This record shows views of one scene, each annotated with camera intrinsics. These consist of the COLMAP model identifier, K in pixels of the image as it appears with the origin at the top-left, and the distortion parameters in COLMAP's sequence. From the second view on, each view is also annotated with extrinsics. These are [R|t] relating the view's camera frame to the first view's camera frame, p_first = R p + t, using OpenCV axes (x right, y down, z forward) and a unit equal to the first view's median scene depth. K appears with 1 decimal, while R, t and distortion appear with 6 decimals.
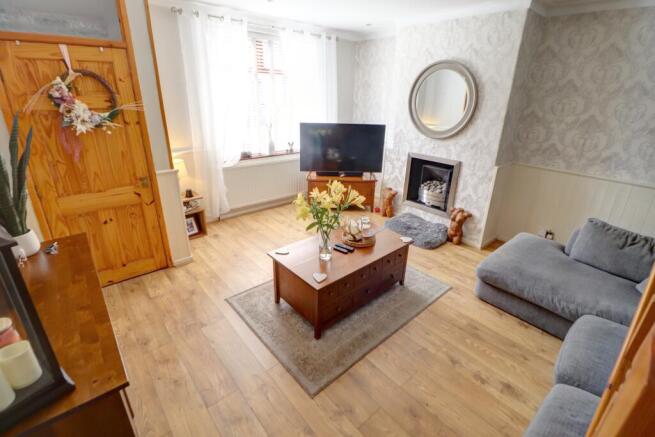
lens RADIAL K [[306.1, 0, 330.3], [0, 306.1, 217.4], [0, 0, 1]] dist [-0.011150, -0.007981]
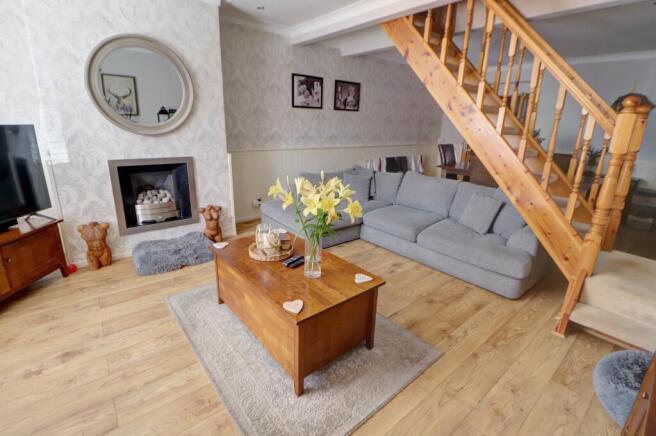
lens RADIAL K [[306.6, 0, 330.8], [0, 306.6, 214.9], [0, 0, 1]] dist [-0.011150, -0.007981]
pose [[0.002582, -0.302945, 0.953005, -0.484144], [0.349264, 0.893264, 0.283008, -0.141951], [-0.937021, 0.332120, 0.108114, 0.575264]]
